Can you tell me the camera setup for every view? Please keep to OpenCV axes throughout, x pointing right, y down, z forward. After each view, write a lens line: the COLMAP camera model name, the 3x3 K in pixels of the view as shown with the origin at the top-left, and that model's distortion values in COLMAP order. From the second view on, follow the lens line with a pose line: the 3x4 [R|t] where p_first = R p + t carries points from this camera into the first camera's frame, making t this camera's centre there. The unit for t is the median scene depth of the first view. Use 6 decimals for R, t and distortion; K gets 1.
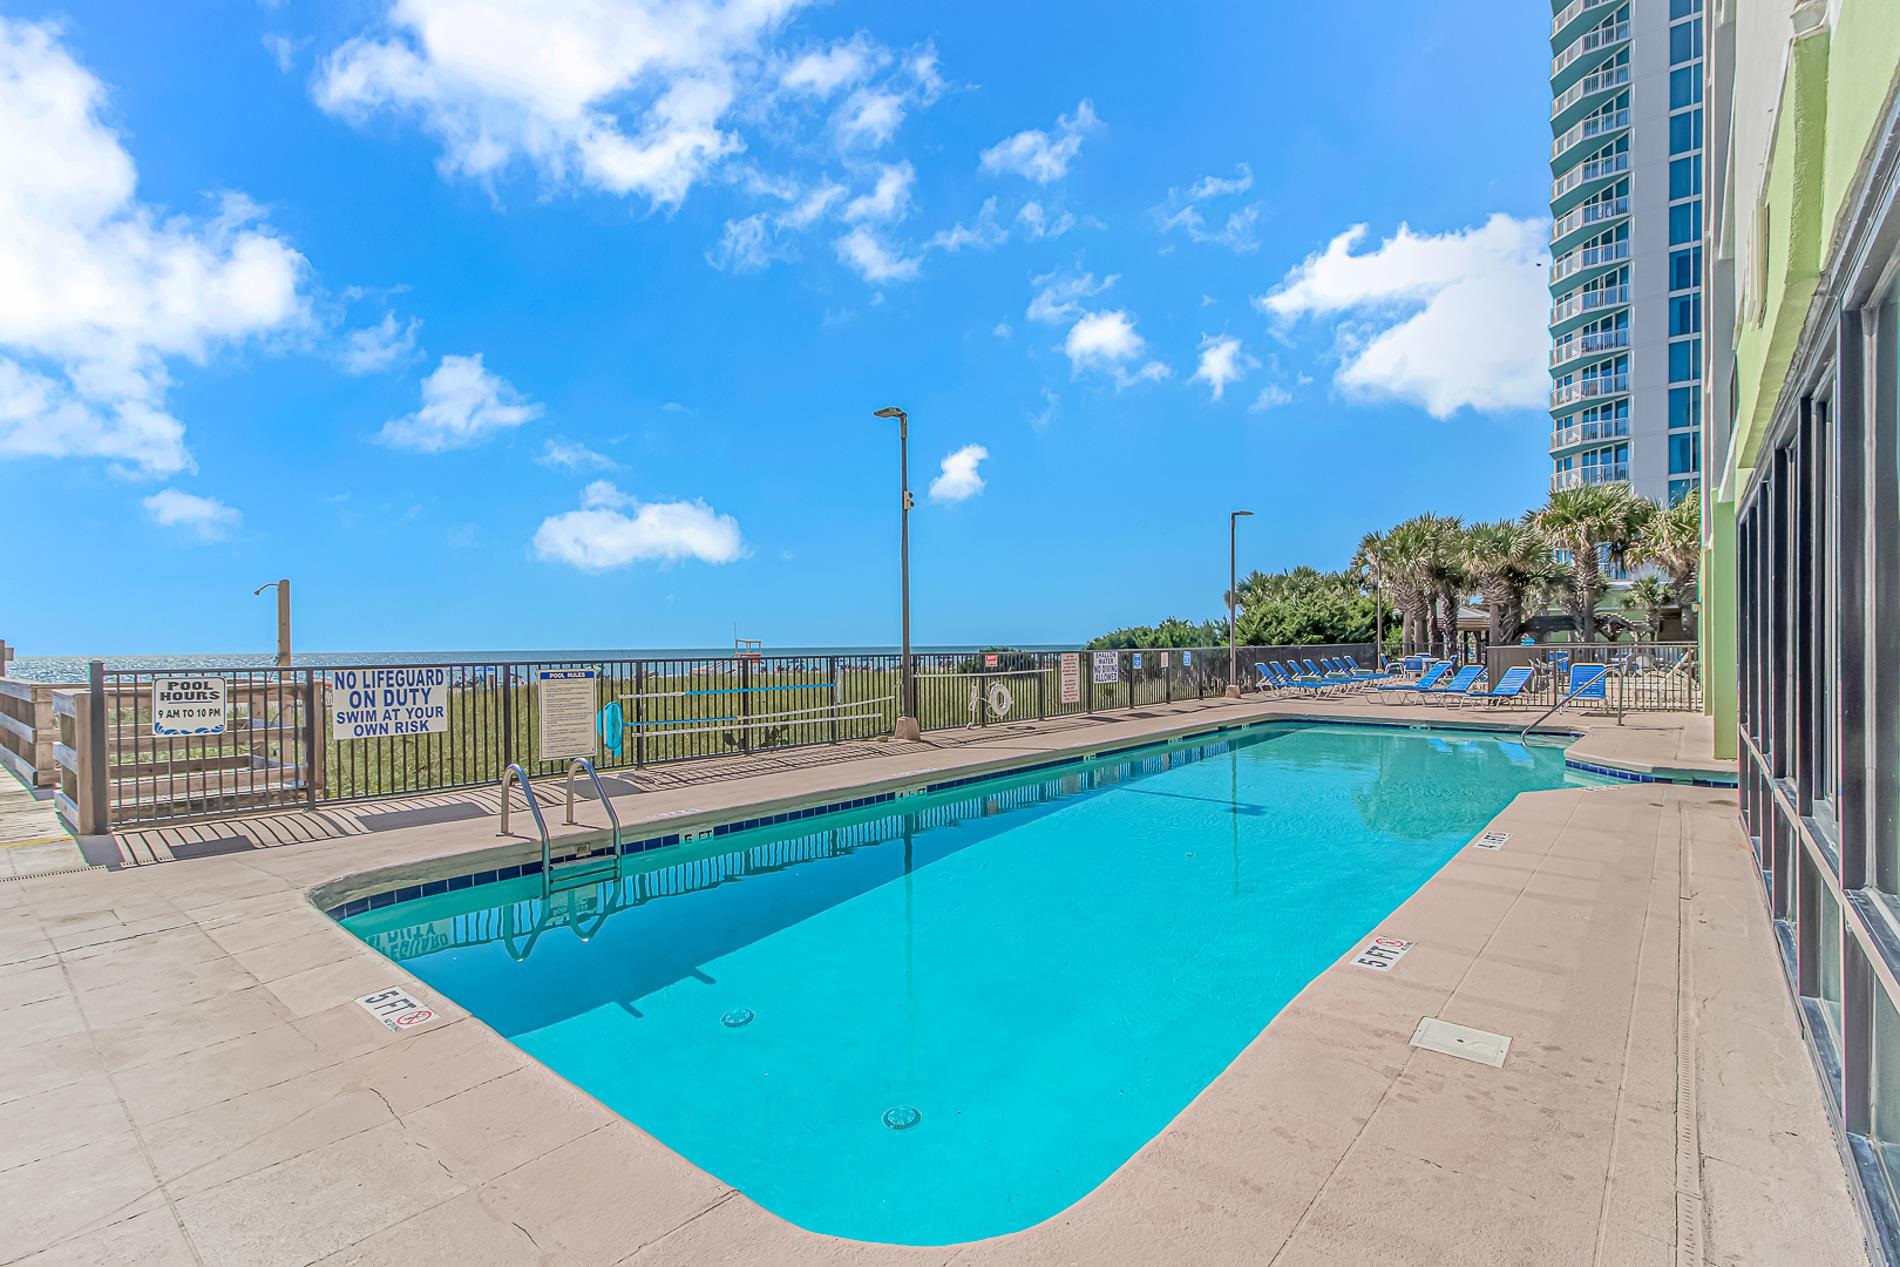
lens RADIAL K [[906.0, 0, 964.1], [0, 906.0, 643.0], [0, 0, 1]] dist [-0.017348, 0.000505]
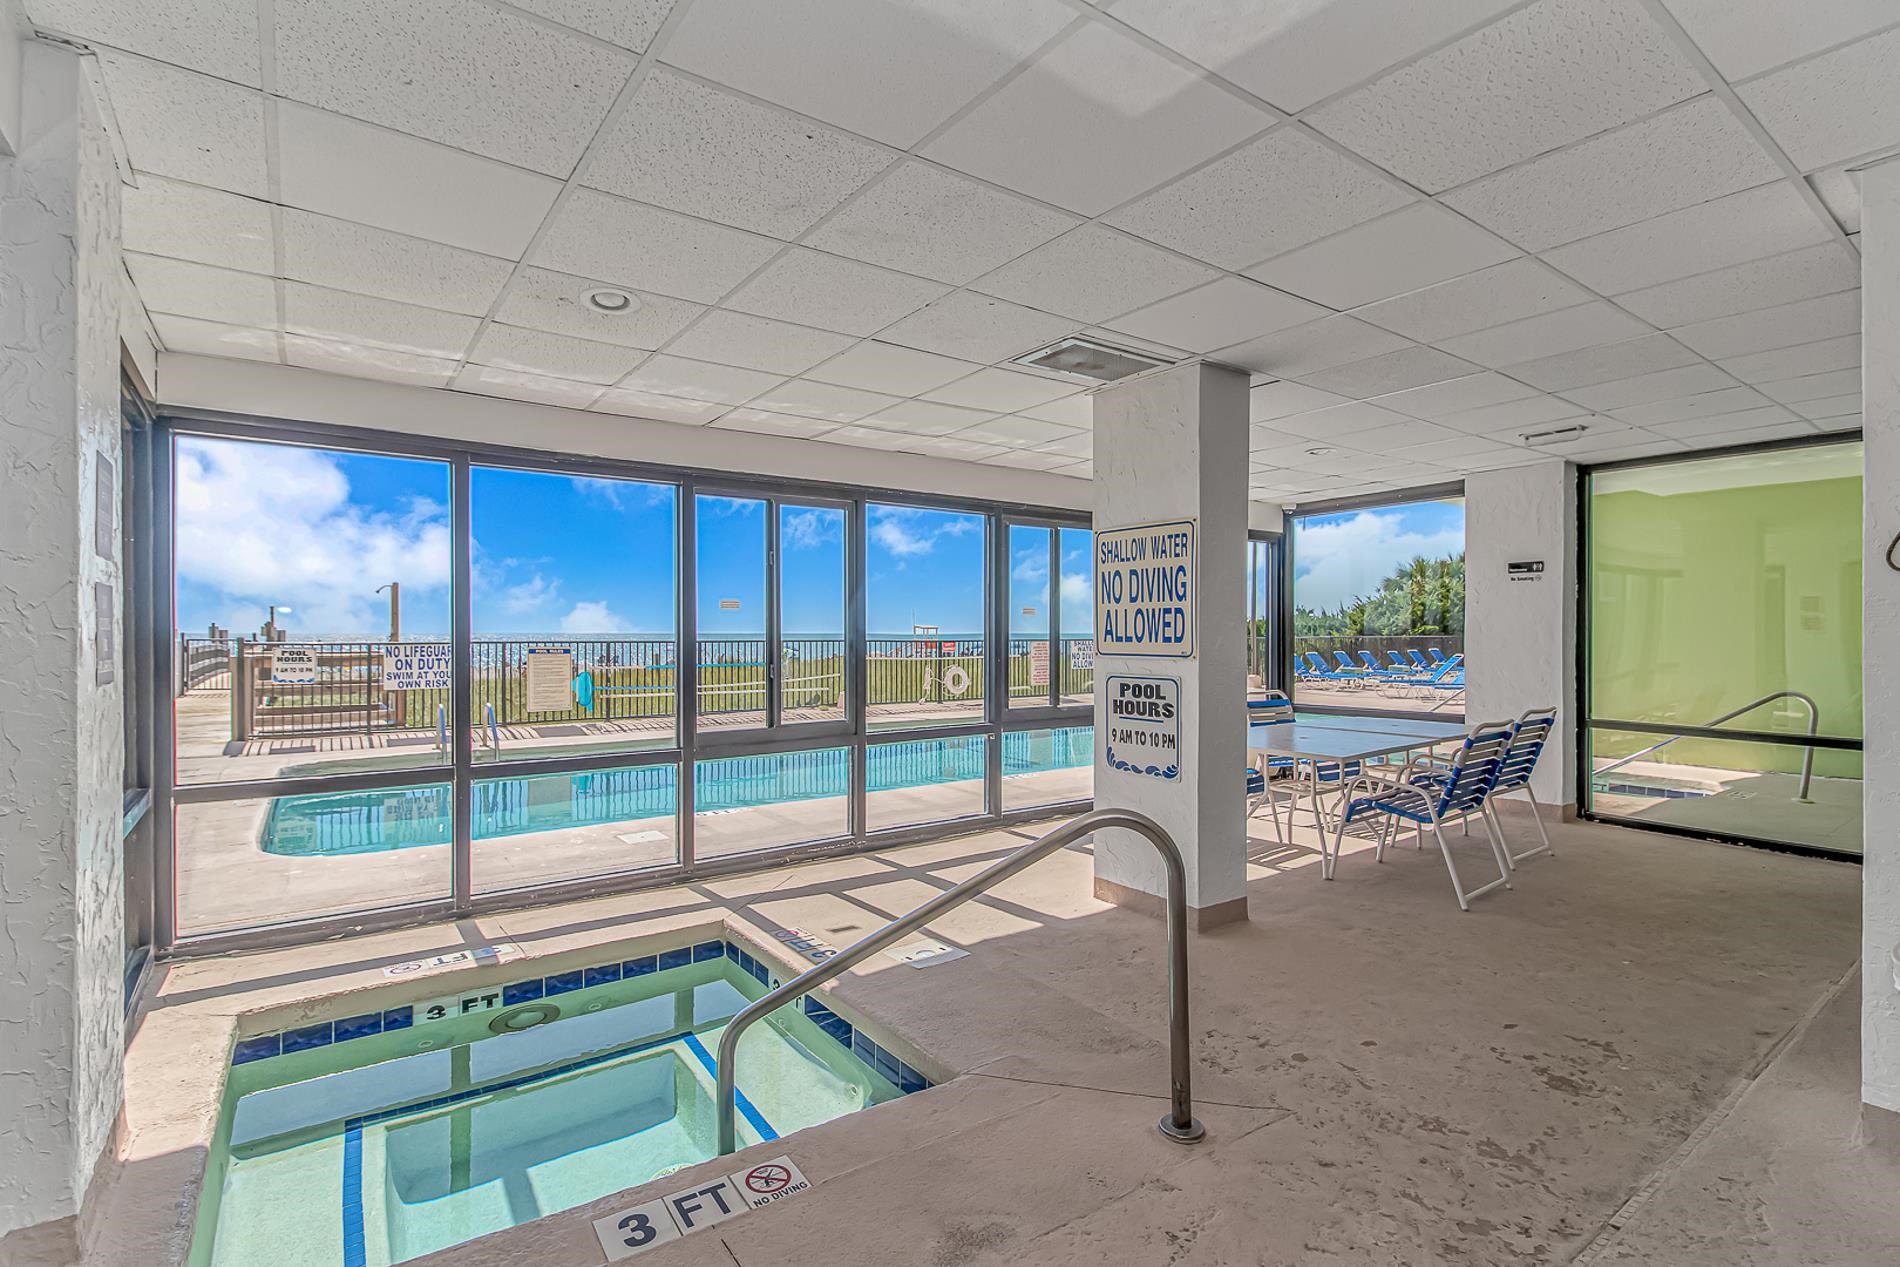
lens RADIAL K [[906.0, 0, 940.2], [0, 906.0, 627.1], [0, 0, 1]] dist [-0.017348, 0.000505]
pose [[0.962640, 0.007581, -0.270680, 0.700607], [-0.008443, 0.999962, -0.002021, -0.006195], [0.270654, 0.004231, 0.962667, -0.252185]]
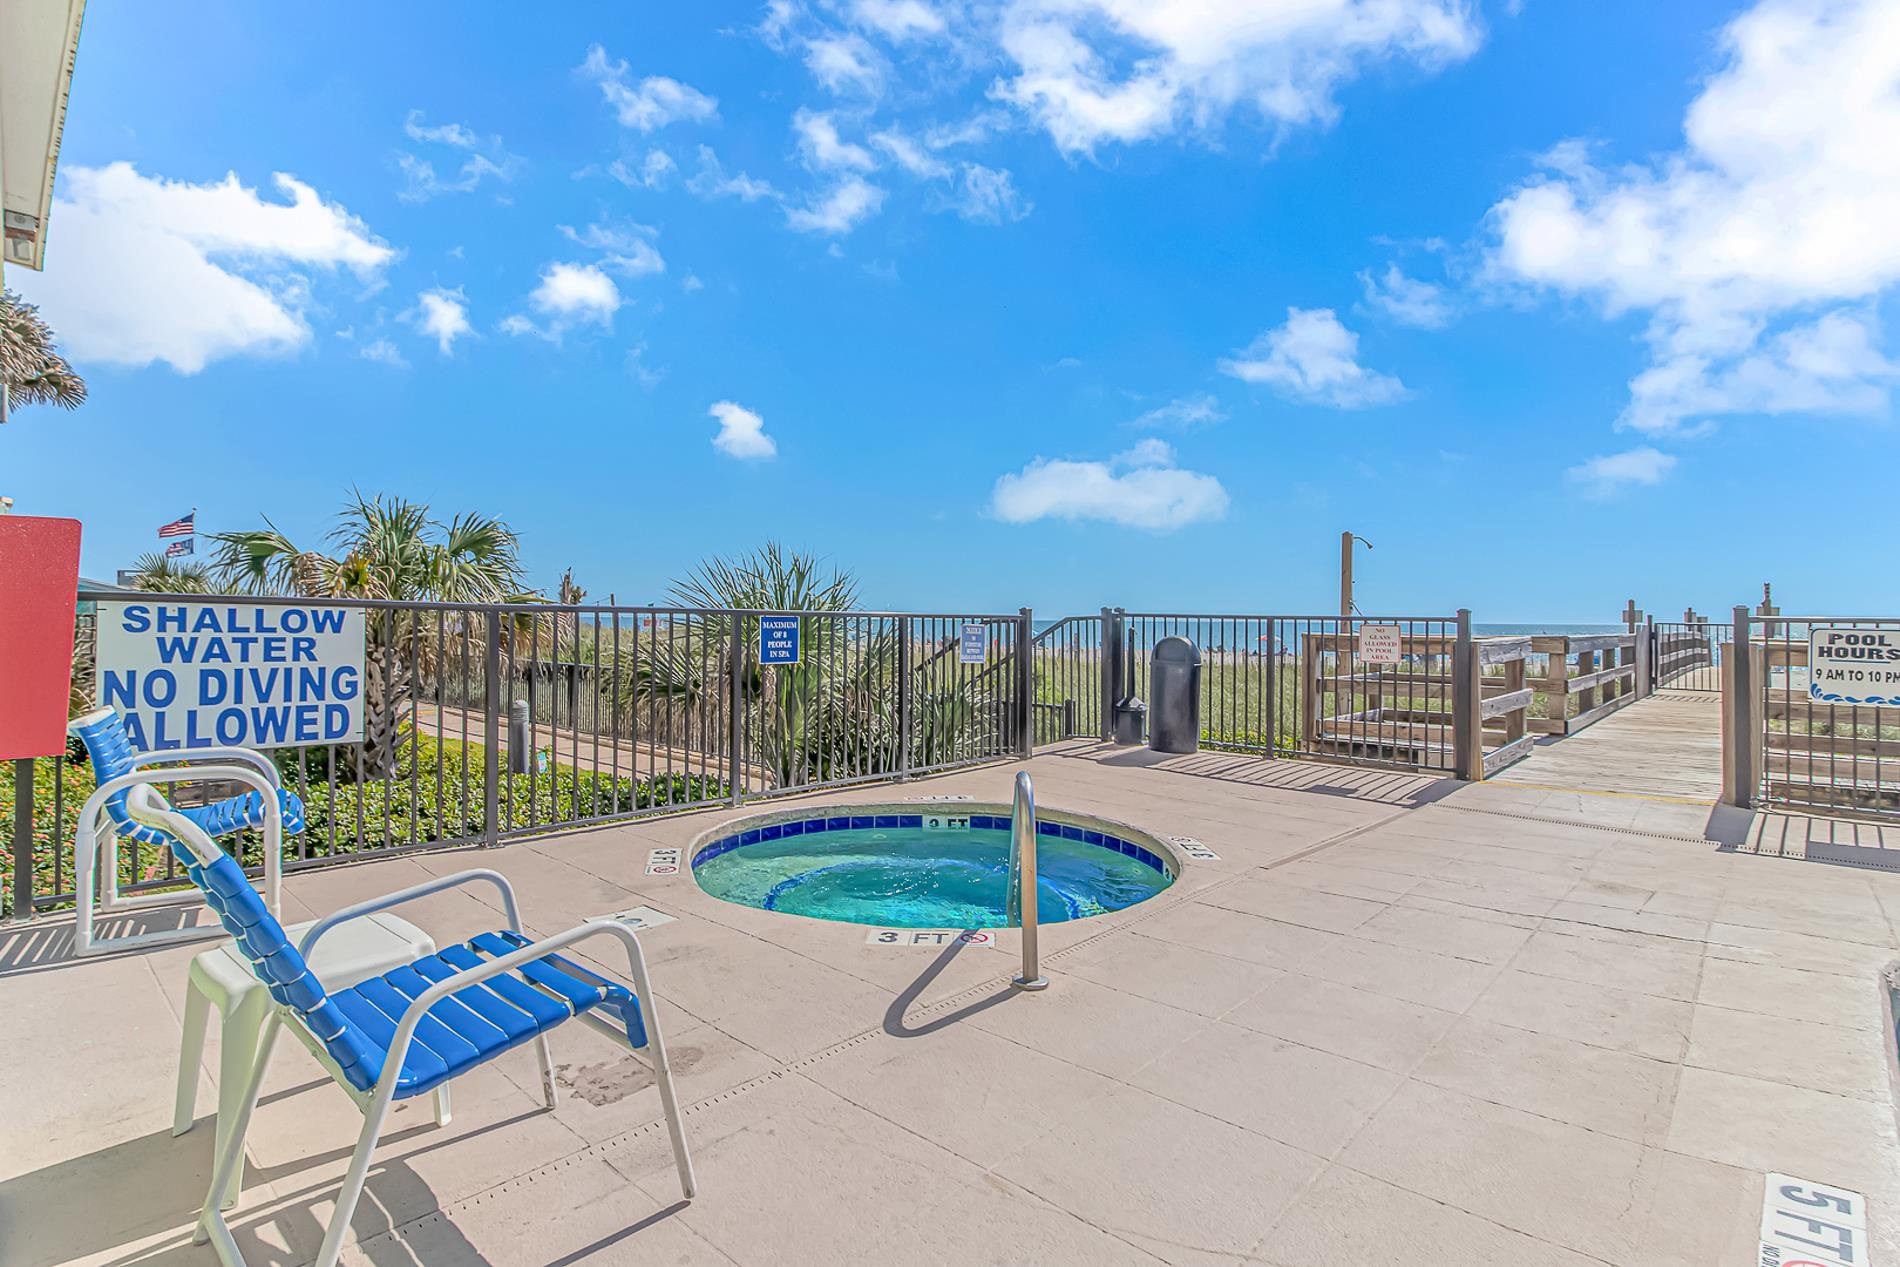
lens RADIAL K [[906.0, 0, 955.8], [0, 906.0, 615.8], [0, 0, 1]] dist [-0.017348, 0.000505]
pose [[-0.072021, 0.004746, -0.997392, -0.049481], [-0.005138, 0.999974, 0.005129, 0.026894], [0.997390, 0.005494, -0.071995, 0.280969]]
